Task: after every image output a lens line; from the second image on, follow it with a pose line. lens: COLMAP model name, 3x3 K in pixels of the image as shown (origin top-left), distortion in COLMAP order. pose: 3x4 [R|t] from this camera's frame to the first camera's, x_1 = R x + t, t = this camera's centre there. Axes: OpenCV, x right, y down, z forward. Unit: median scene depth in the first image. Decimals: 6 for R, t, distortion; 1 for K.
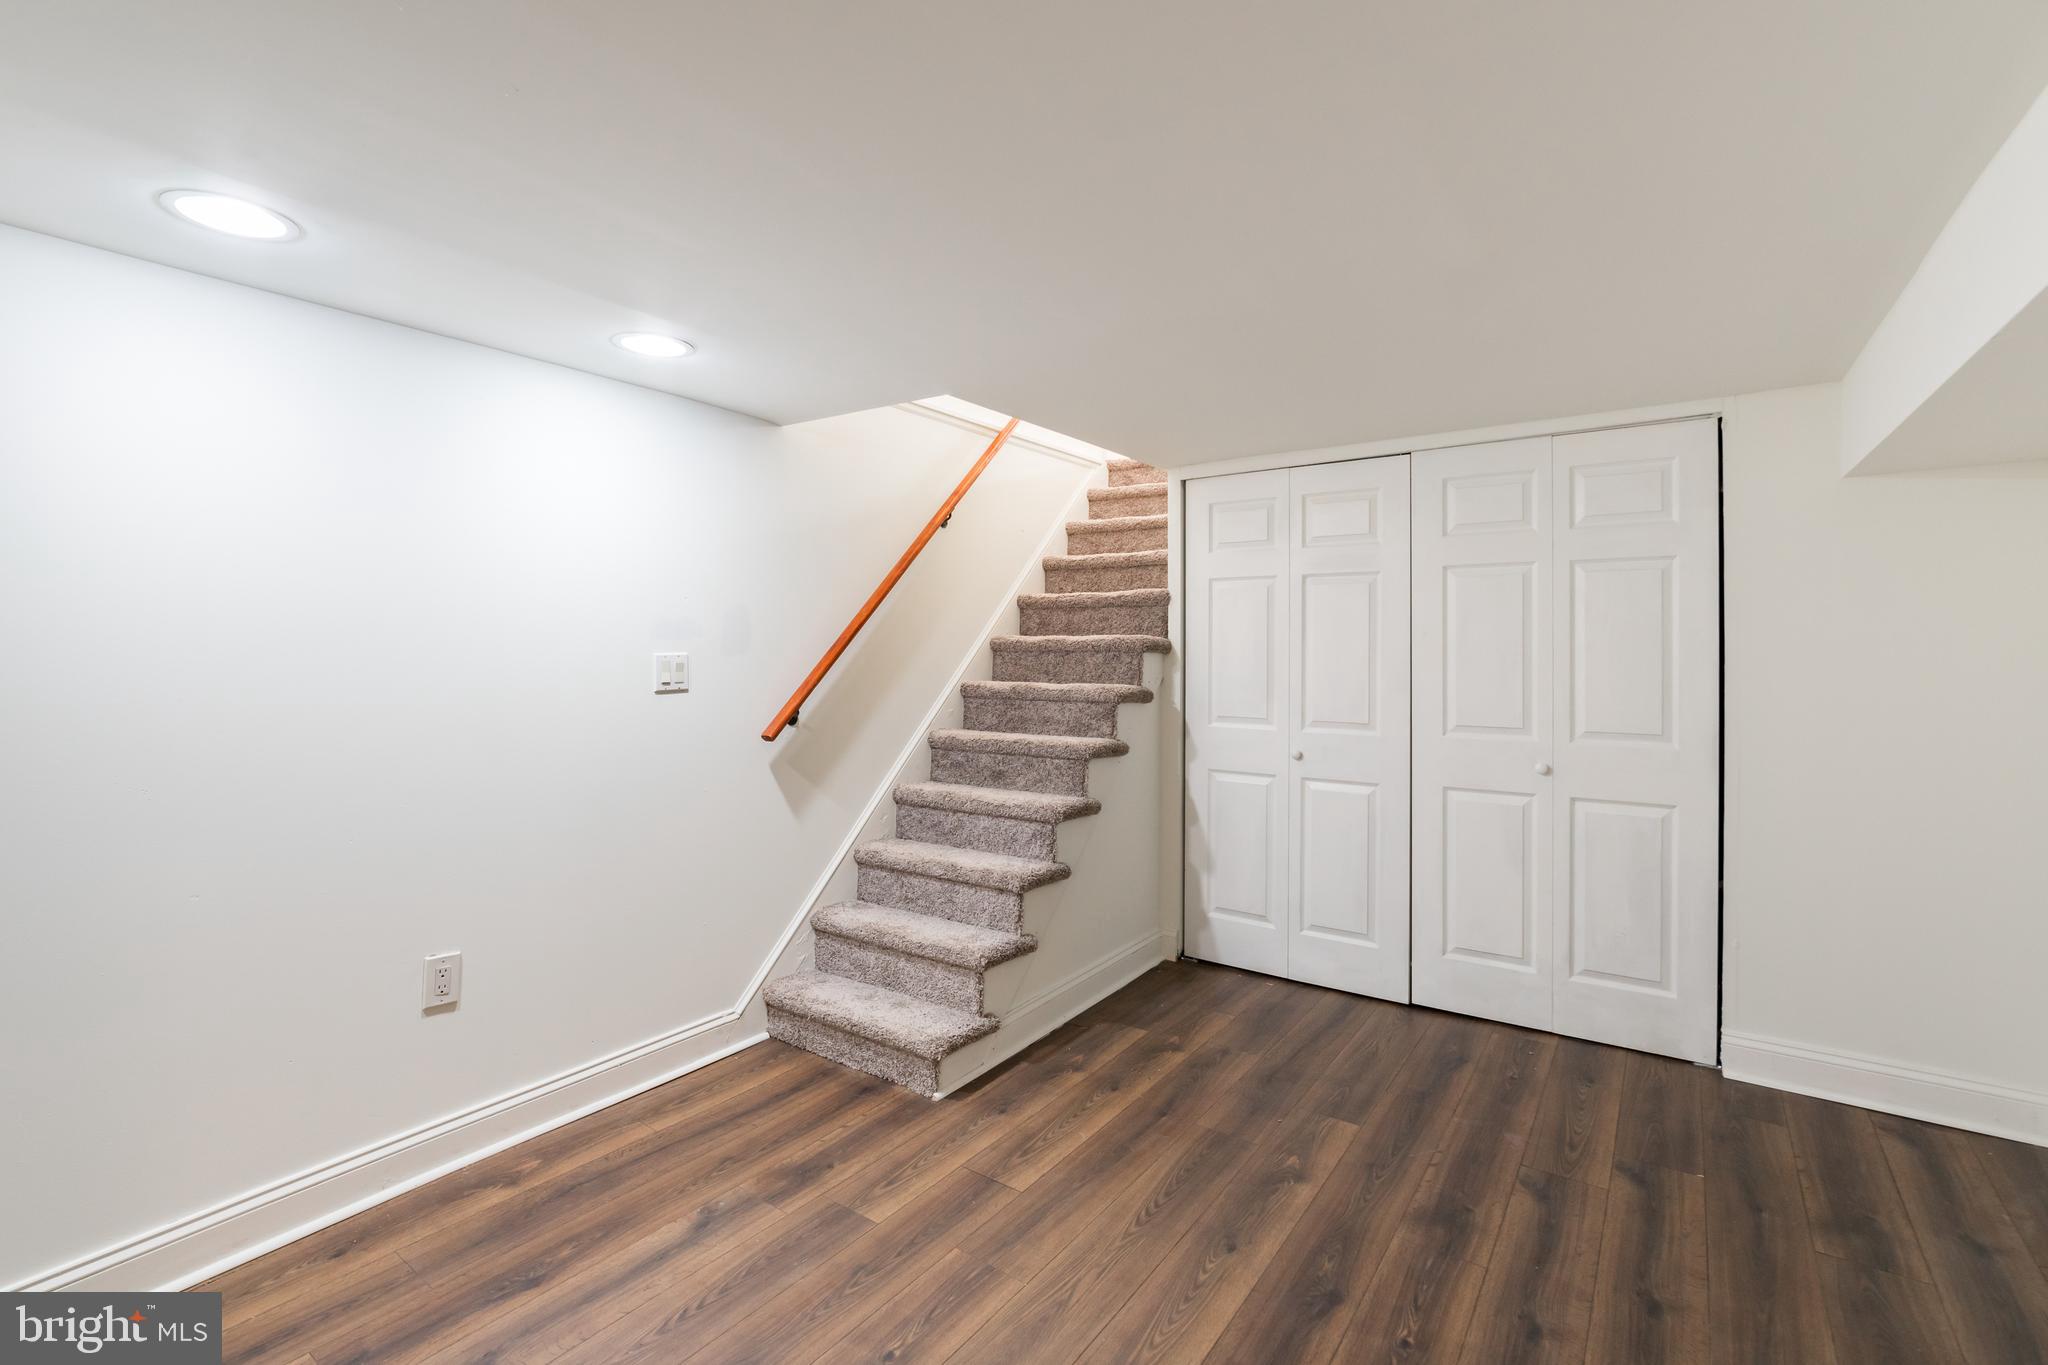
lens RADIAL K [[918.3, 0, 1033.4], [0, 918.3, 661.9], [0, 0, 1]] dist [-0.012832, 0.000401]
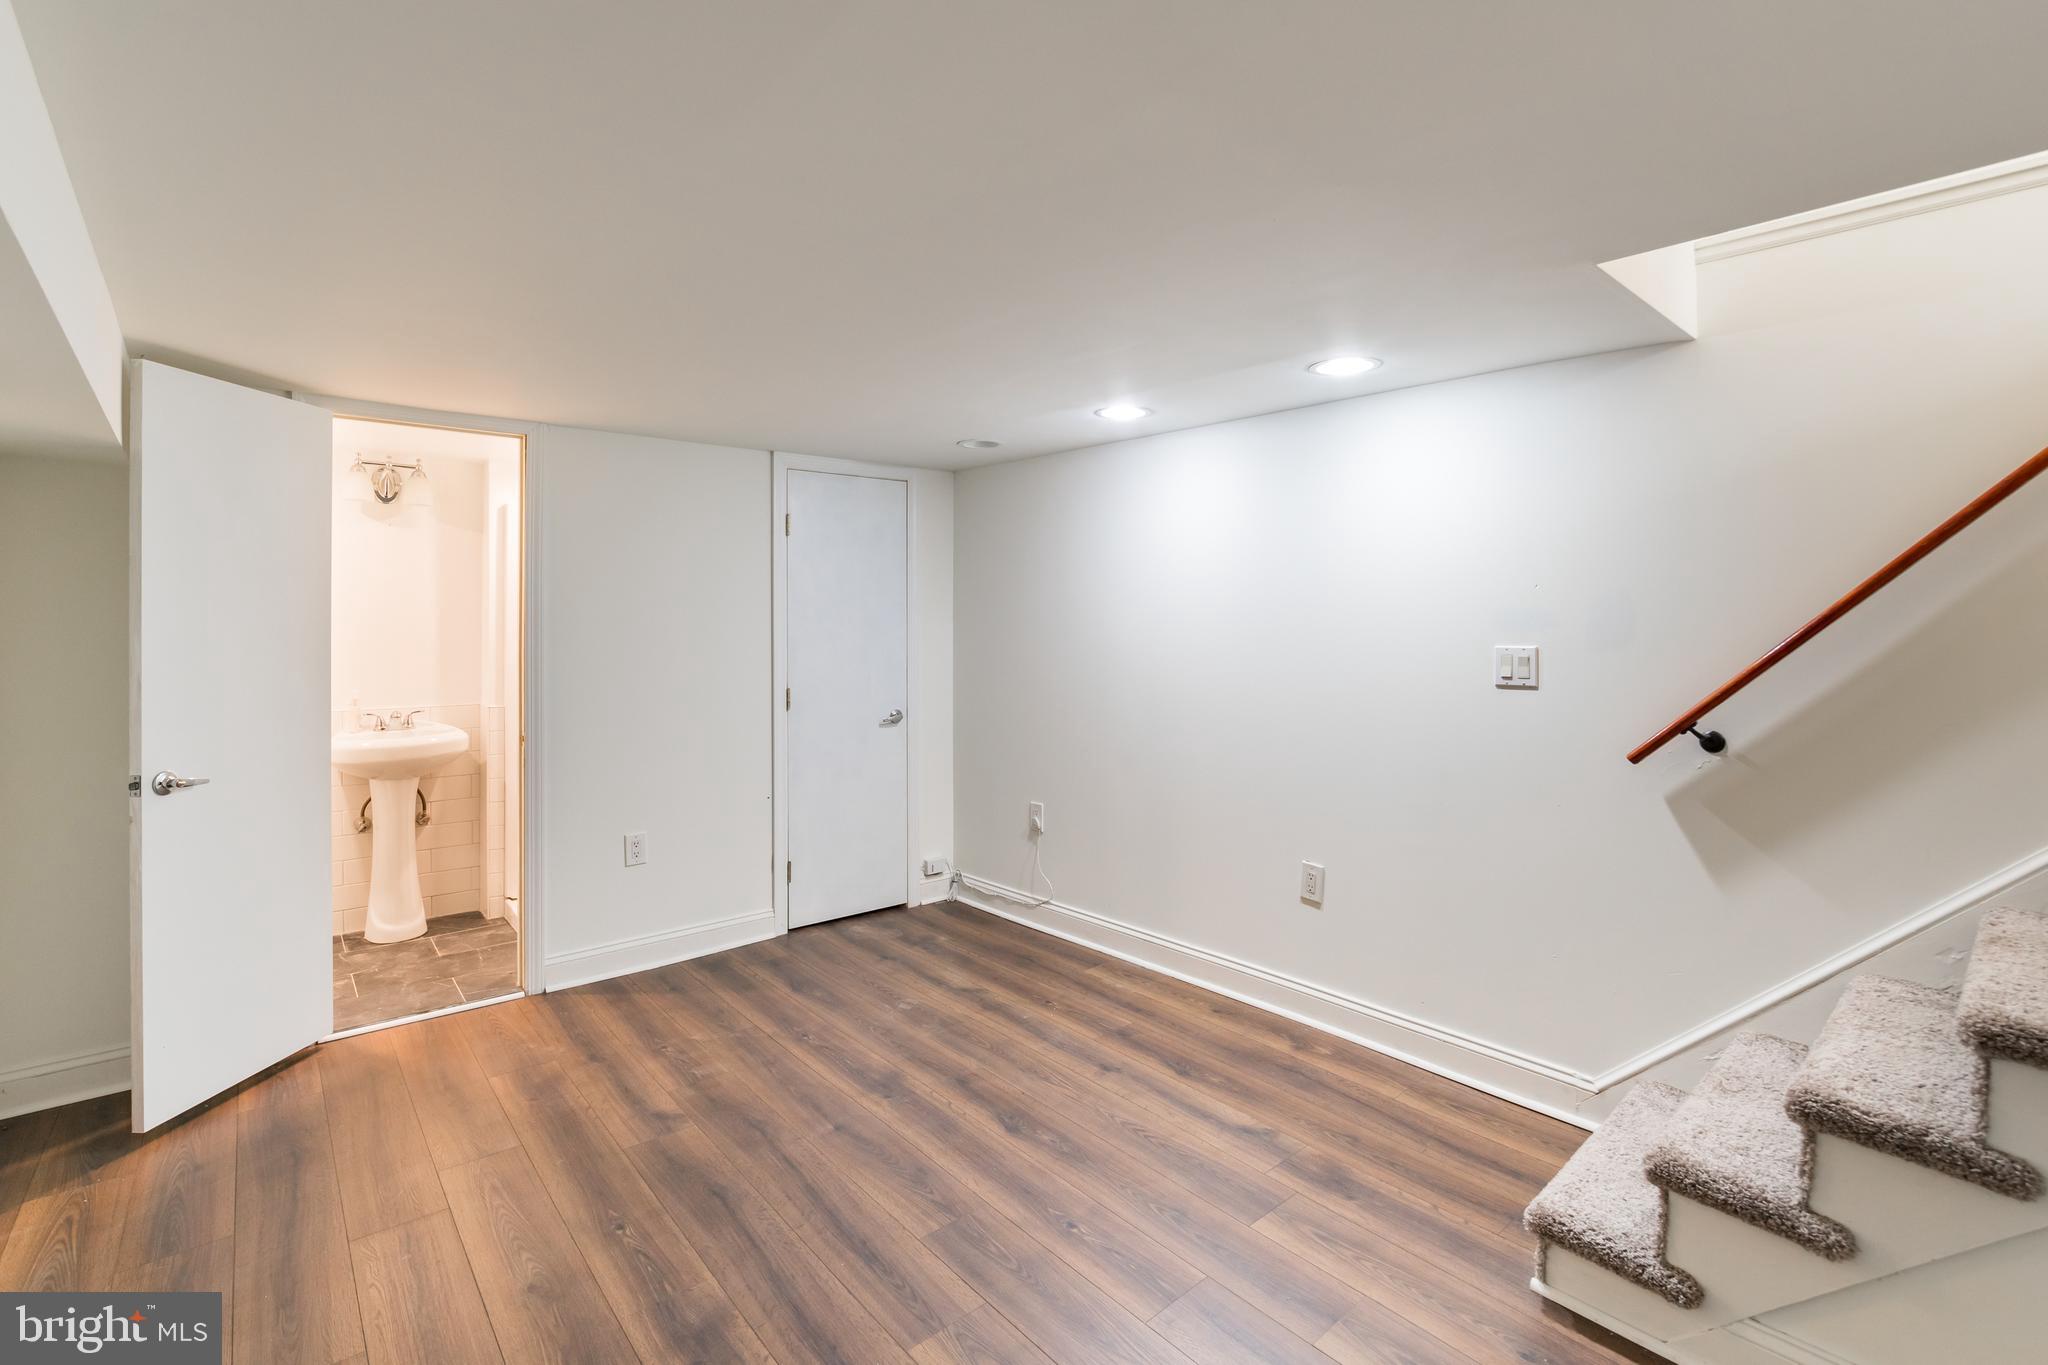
lens RADIAL K [[918.3, 0, 1029.9], [0, 918.3, 634.9], [0, 0, 1]] dist [-0.012832, 0.000401]
pose [[-0.233171, 0.015483, -0.972313, 0.587728], [-0.017613, 0.999642, 0.020142, -0.028969], [0.972276, 0.021821, -0.232815, 0.691371]]
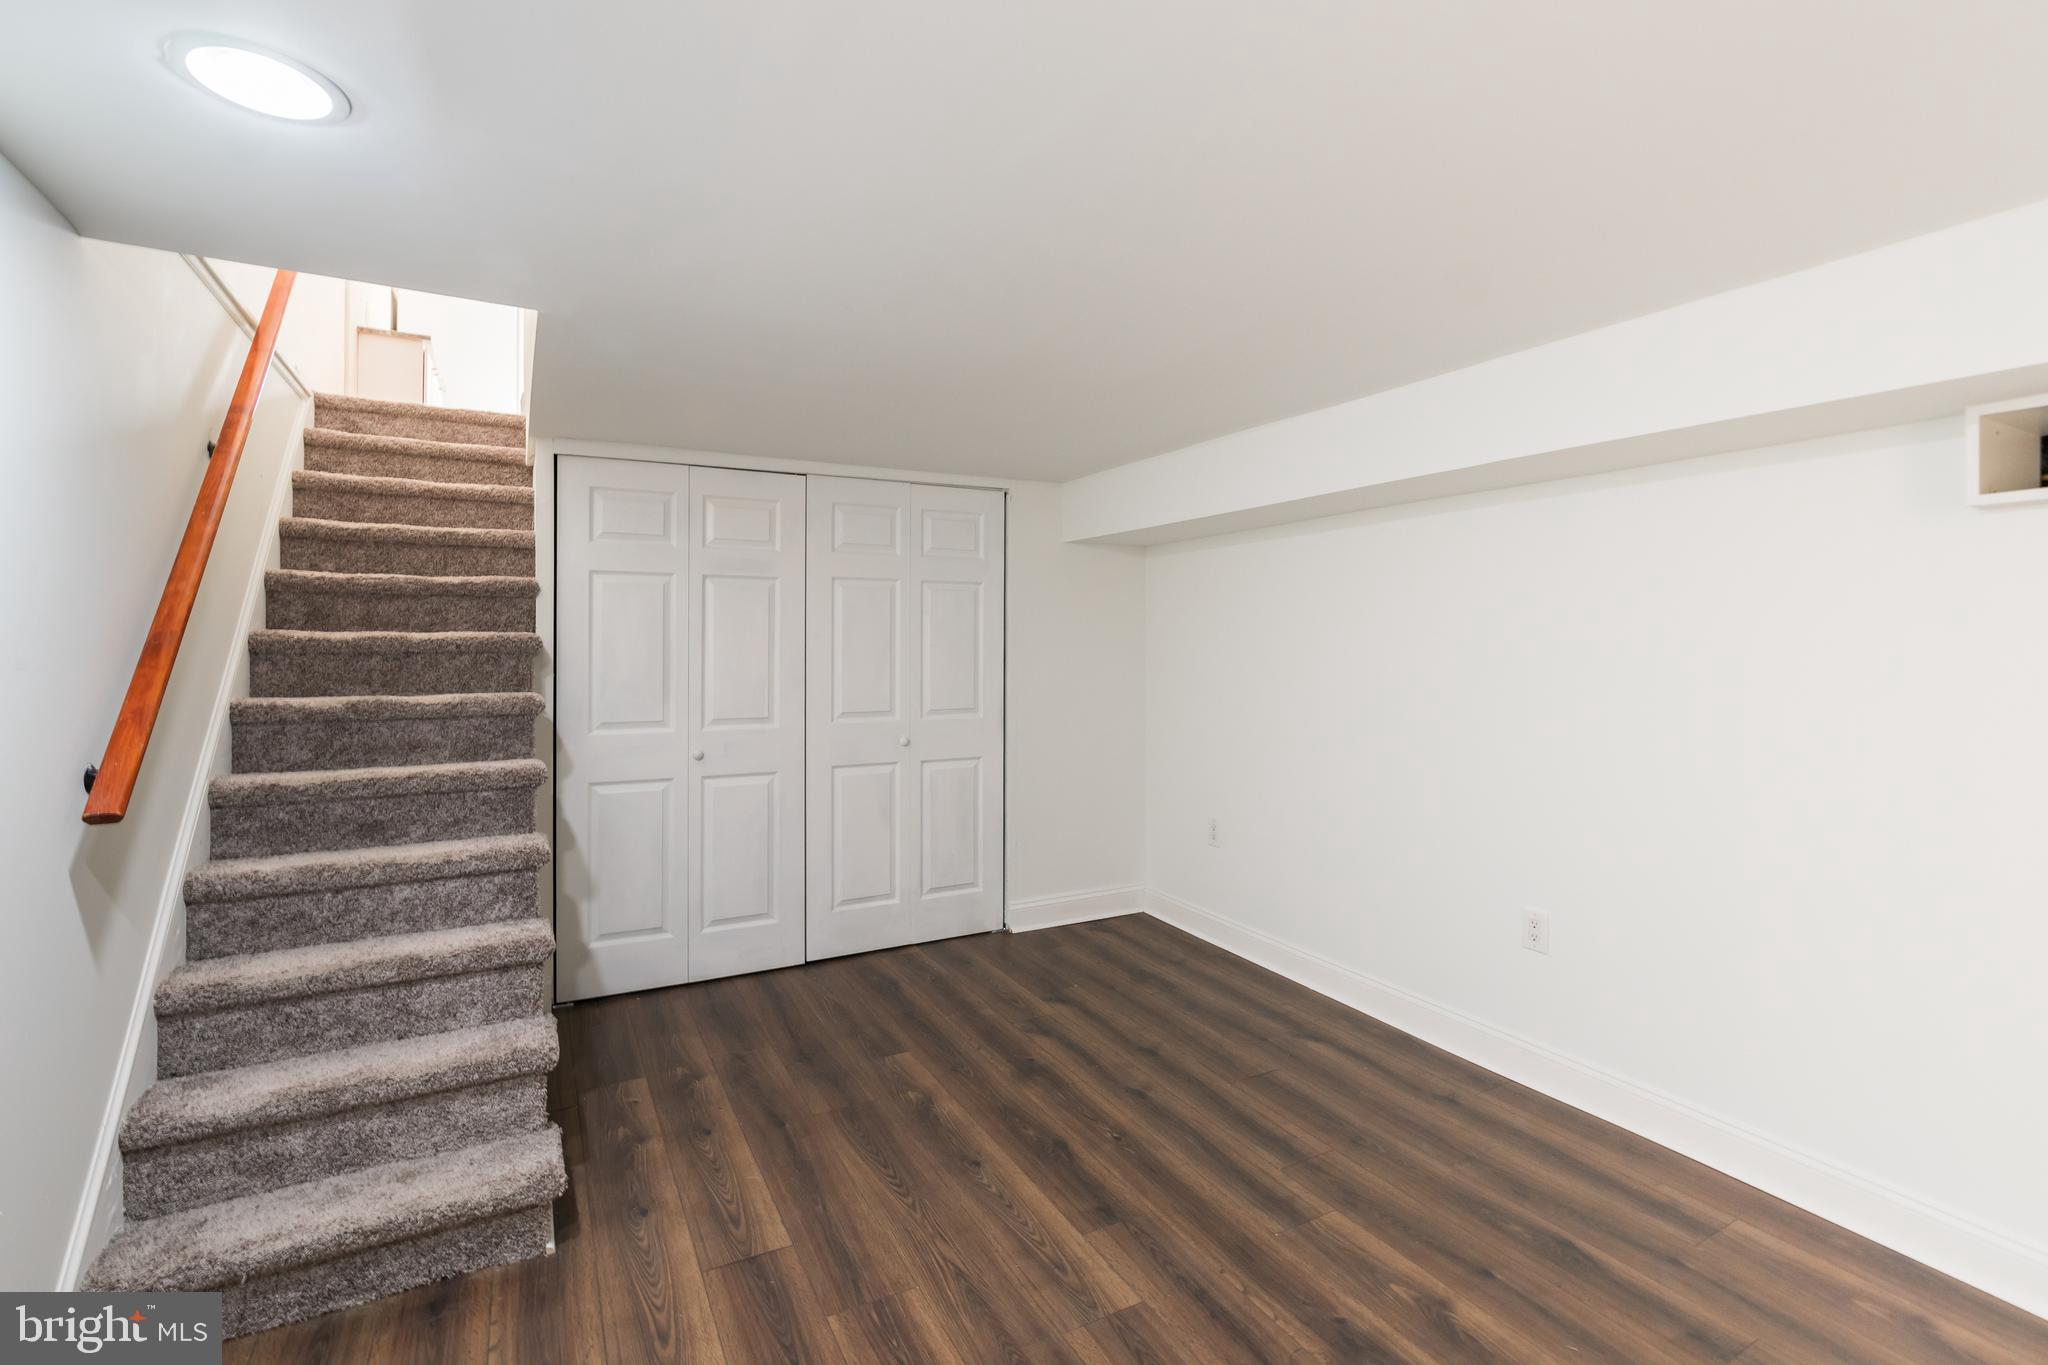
lens RADIAL K [[918.3, 0, 1021.5], [0, 918.3, 661.2], [0, 0, 1]] dist [-0.012832, 0.000401]
pose [[0.440998, -0.015228, 0.897379, -0.533522], [0.015460, 0.999837, 0.009370, -0.005080], [-0.897375, 0.009741, 0.441162, 0.287776]]
